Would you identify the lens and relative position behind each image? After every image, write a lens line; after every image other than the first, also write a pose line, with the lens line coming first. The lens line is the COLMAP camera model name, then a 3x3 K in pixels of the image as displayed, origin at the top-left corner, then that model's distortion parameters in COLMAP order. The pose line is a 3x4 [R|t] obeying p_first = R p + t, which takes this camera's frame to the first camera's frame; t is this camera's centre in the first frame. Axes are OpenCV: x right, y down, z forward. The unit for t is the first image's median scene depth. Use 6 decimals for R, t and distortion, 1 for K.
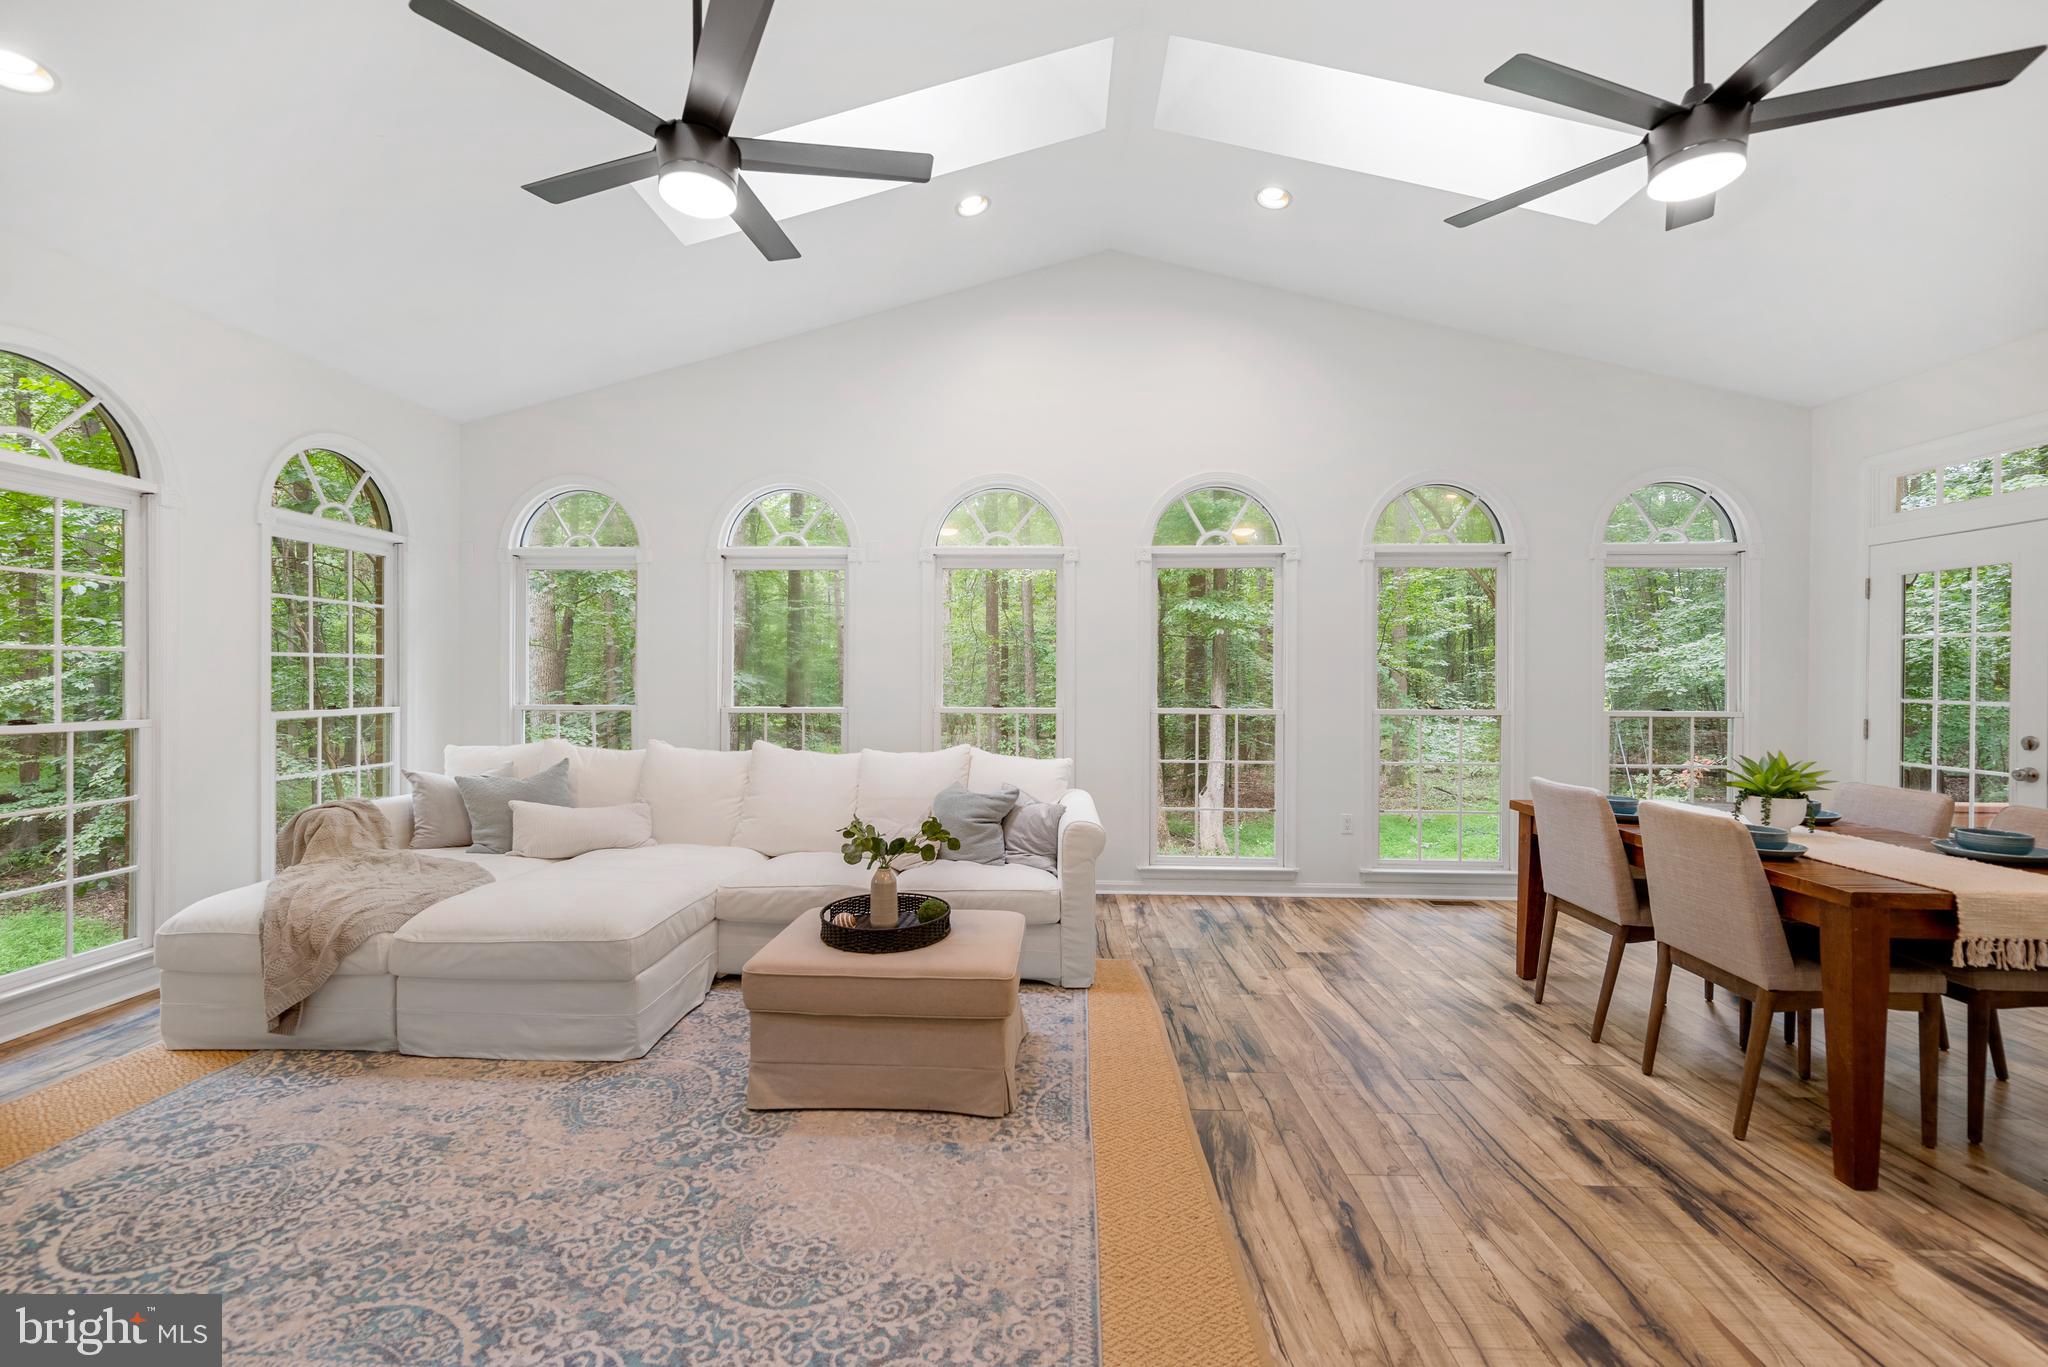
lens RADIAL K [[813.8, 0, 1017.0], [0, 813.8, 677.4], [0, 0, 1]] dist [-0.002922, 0.000886]
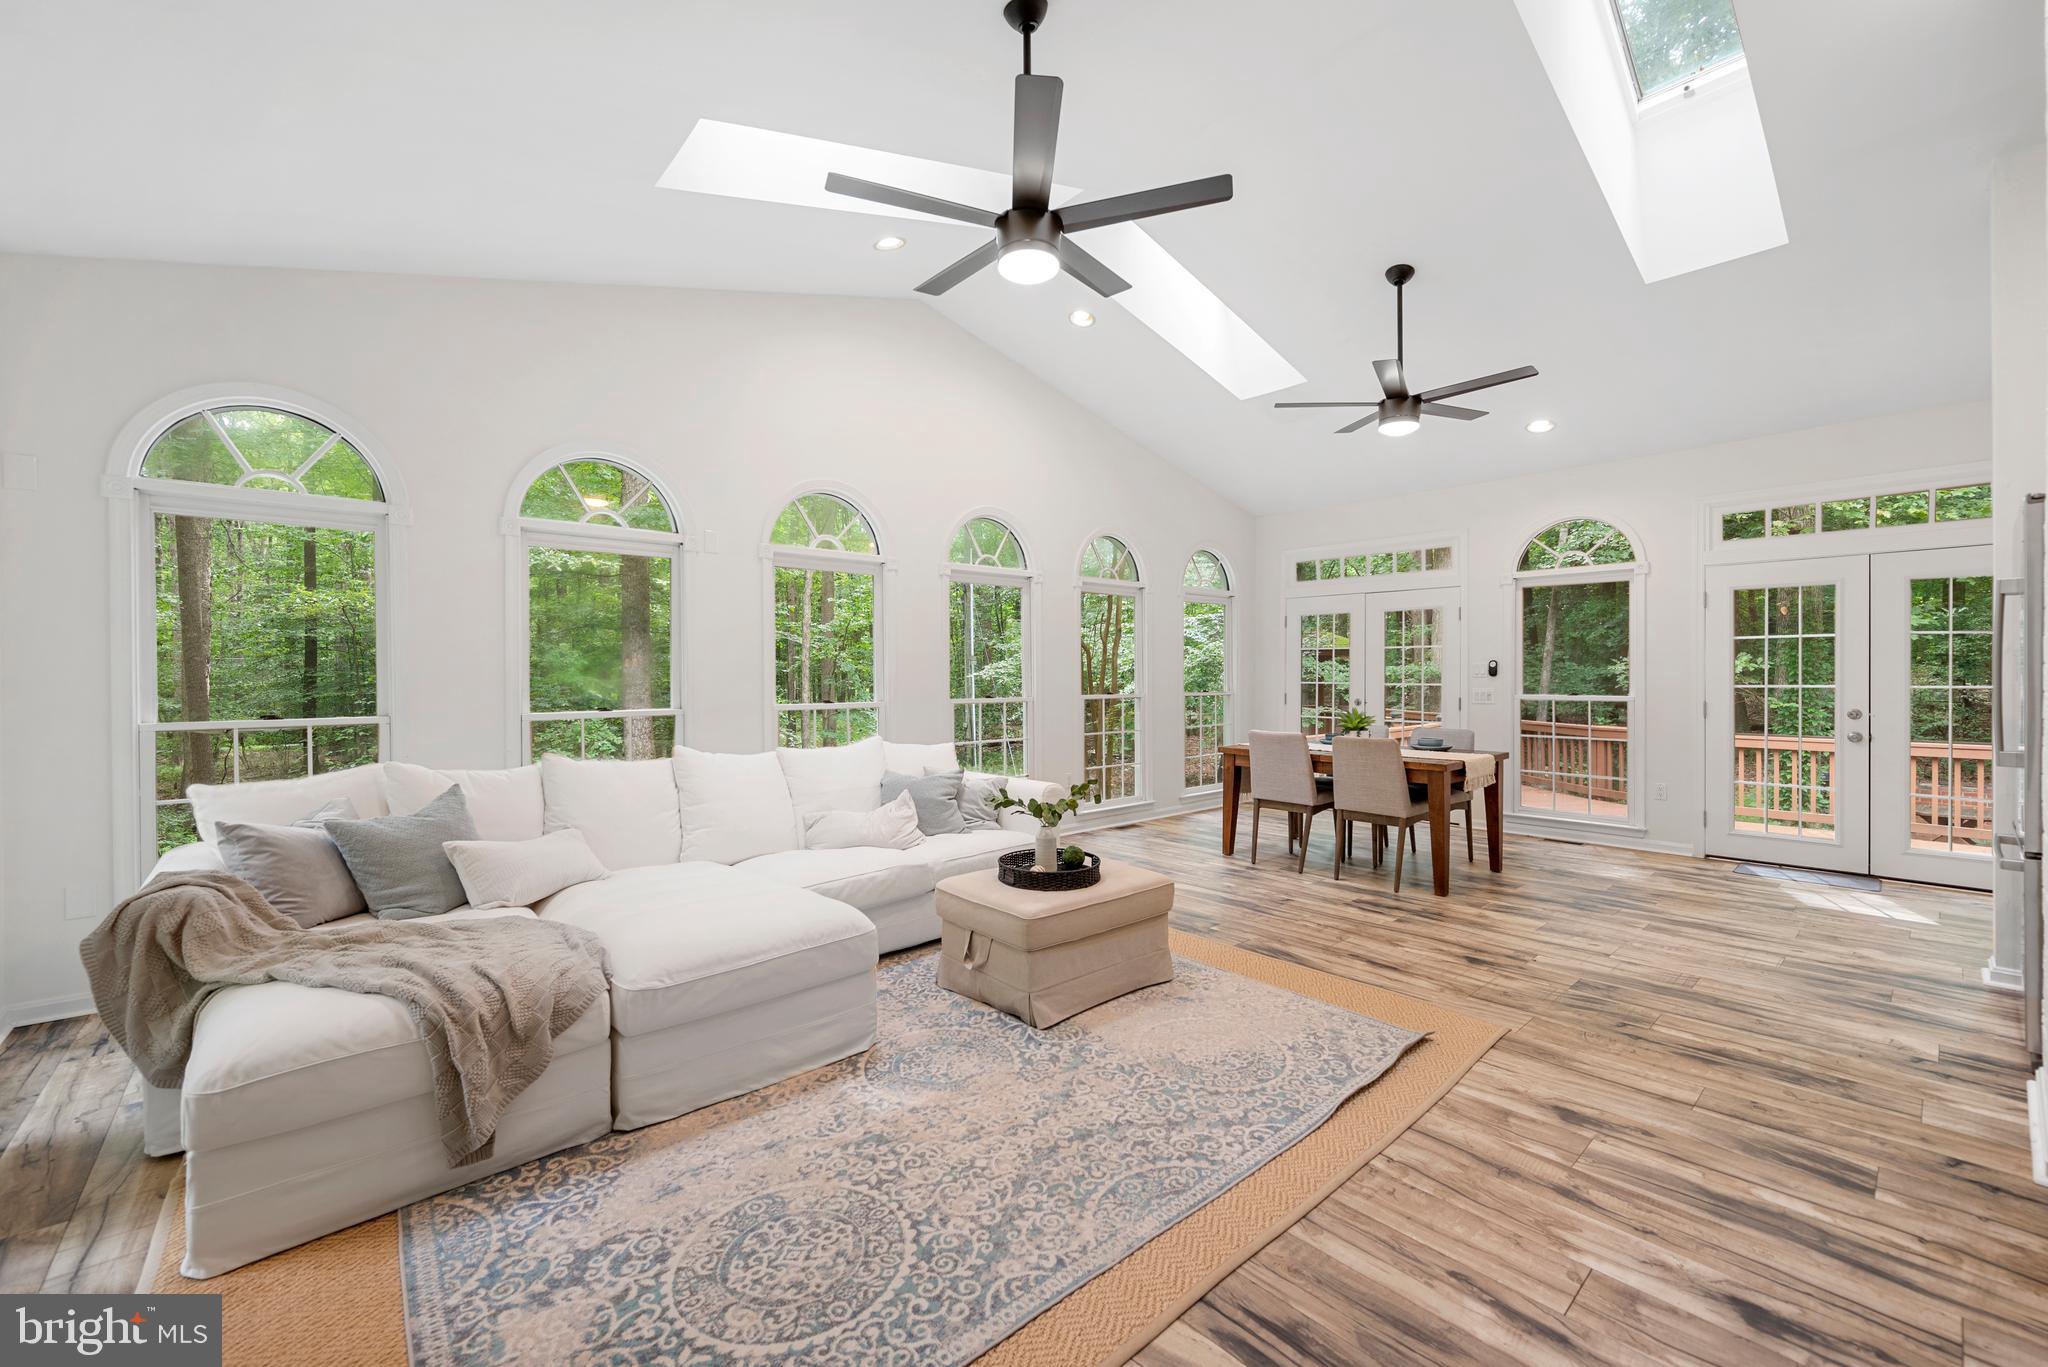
lens RADIAL K [[813.8, 0, 1018.5], [0, 813.8, 683.8], [0, 0, 1]] dist [-0.002922, 0.000886]
pose [[0.729512, -0.016033, 0.683780, -1.031464], [0.008614, 0.999861, 0.014255, -0.001709], [-0.683914, -0.004509, 0.729549, 0.123699]]
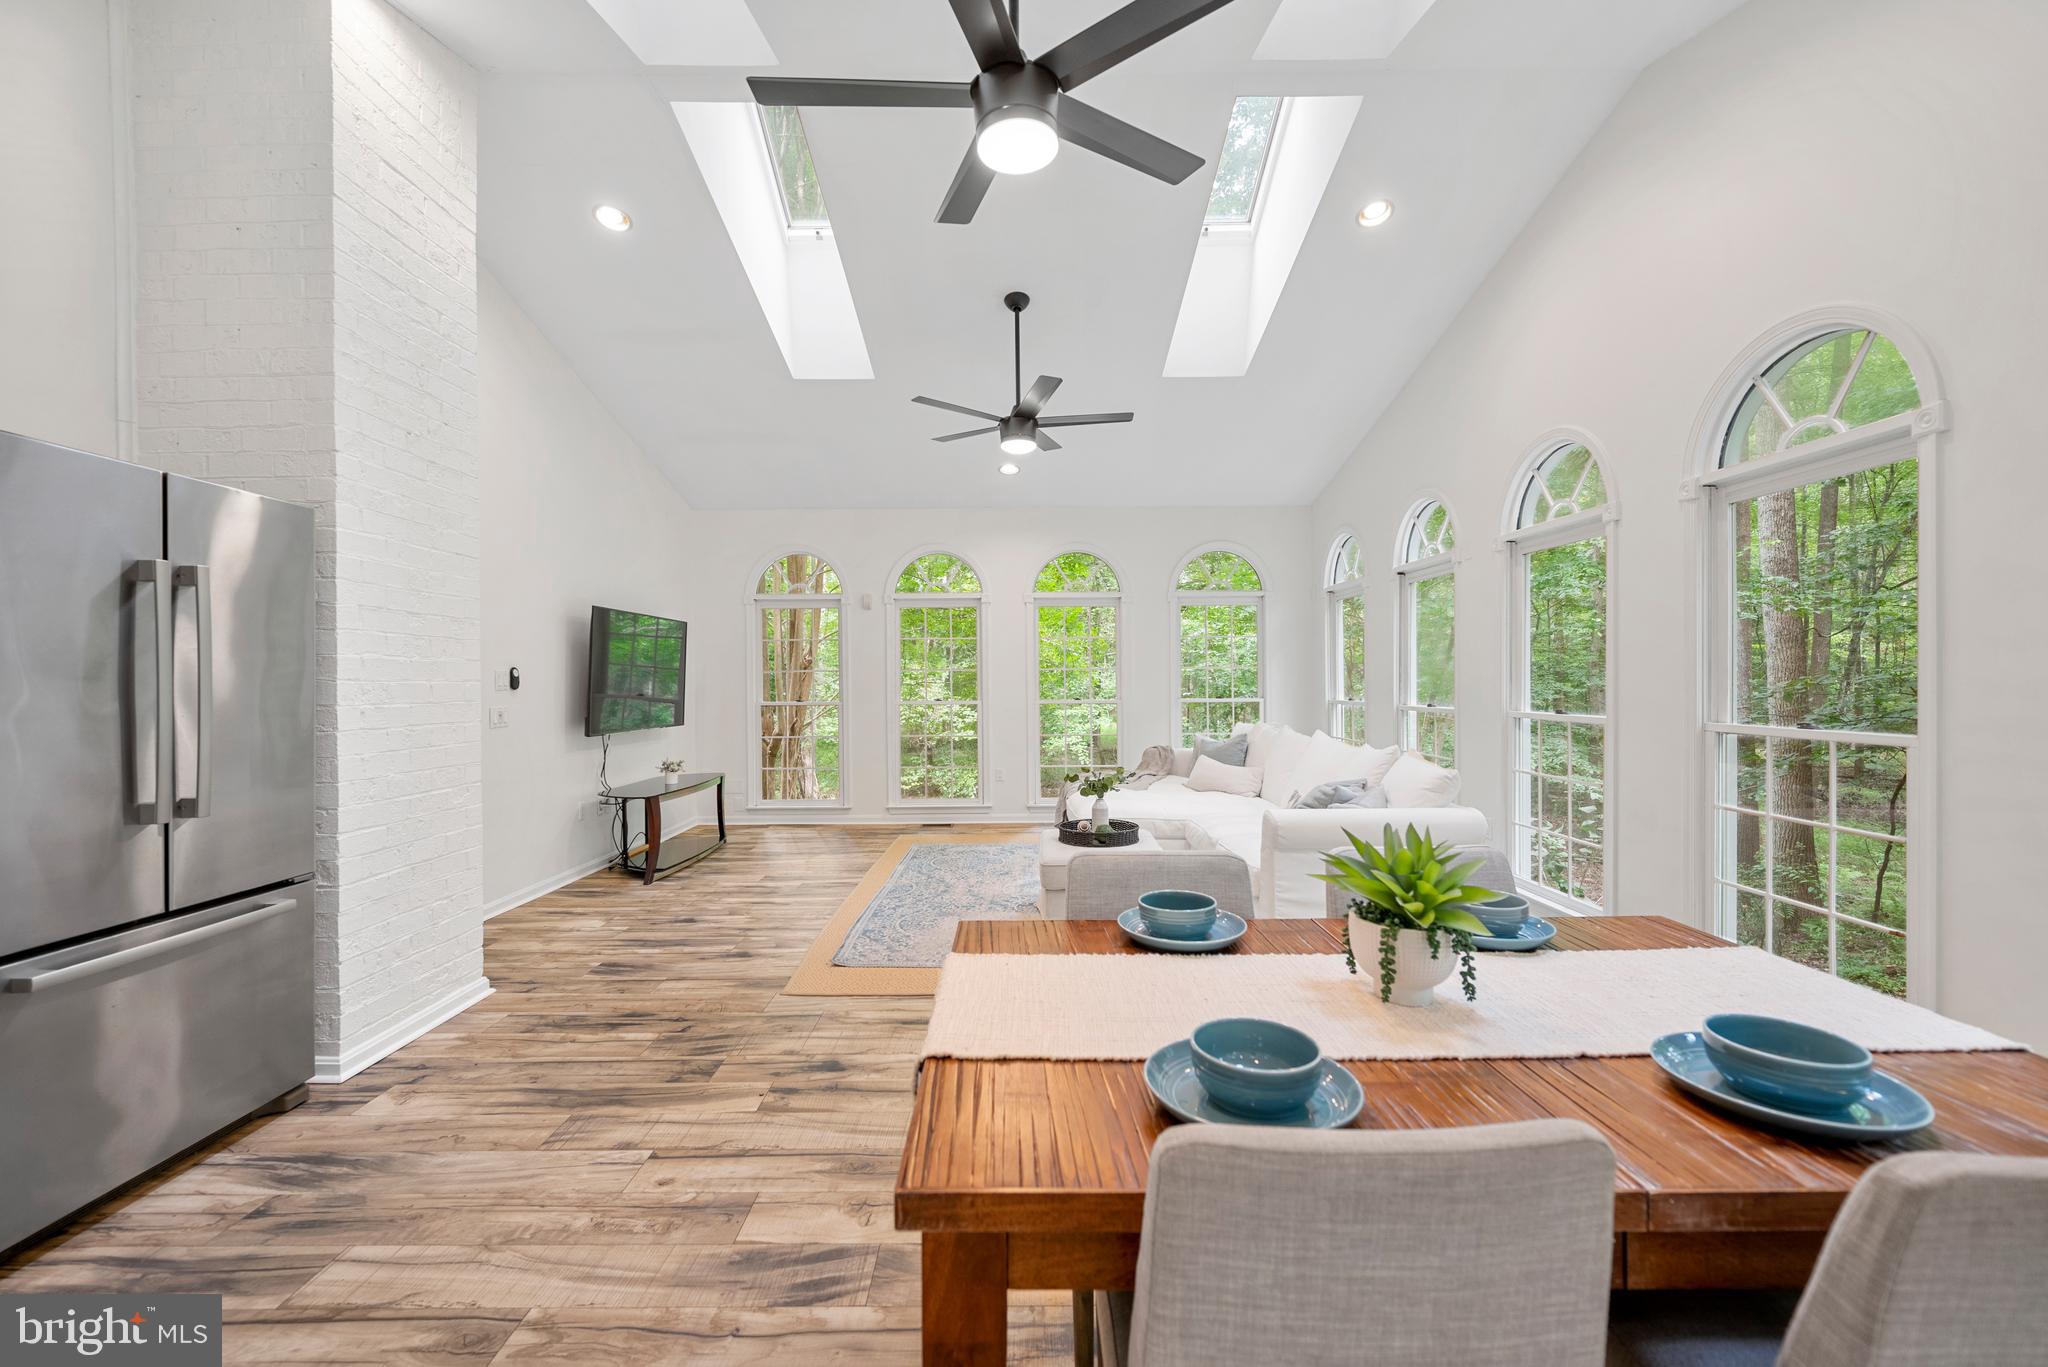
lens RADIAL K [[813.8, 0, 1024.2], [0, 813.8, 687.1], [0, 0, 1]] dist [-0.002922, 0.000886]
pose [[0.058743, -0.000761, -0.998273, 1.415925], [0.006606, 0.999978, -0.000374, 0.012265], [0.998251, -0.006572, 0.058746, 0.758821]]
